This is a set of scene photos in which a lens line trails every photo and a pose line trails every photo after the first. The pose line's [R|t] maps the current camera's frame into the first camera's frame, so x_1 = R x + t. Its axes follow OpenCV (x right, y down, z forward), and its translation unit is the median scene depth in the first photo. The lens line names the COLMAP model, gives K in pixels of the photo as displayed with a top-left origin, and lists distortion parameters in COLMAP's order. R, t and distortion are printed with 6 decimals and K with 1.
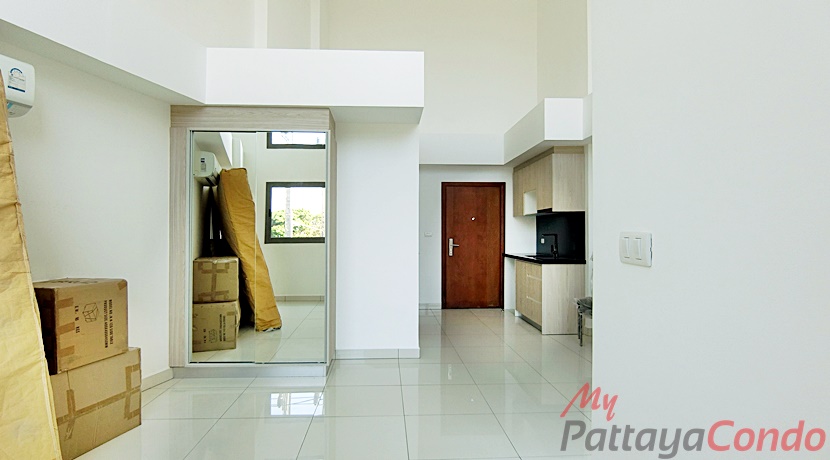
lens RADIAL K [[467.0, 0, 413.3], [0, 467.0, 232.4], [0, 0, 1]] dist [-0.006934, -0.000604]
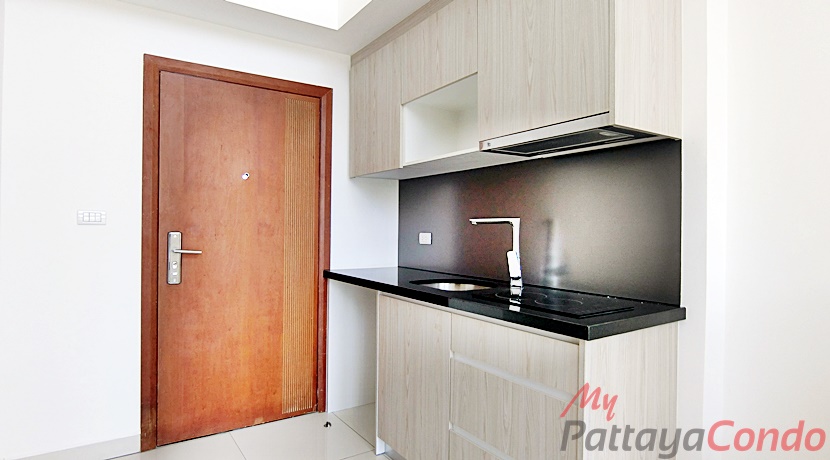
lens RADIAL K [[467.0, 0, 410.3], [0, 467.0, 233.6], [0, 0, 1]] dist [-0.006934, -0.000604]
pose [[0.864043, 0.007096, 0.503368, 0.058257], [-0.013613, 0.999864, 0.009273, 0.009266], [-0.503234, -0.014864, 0.864022, 0.629184]]
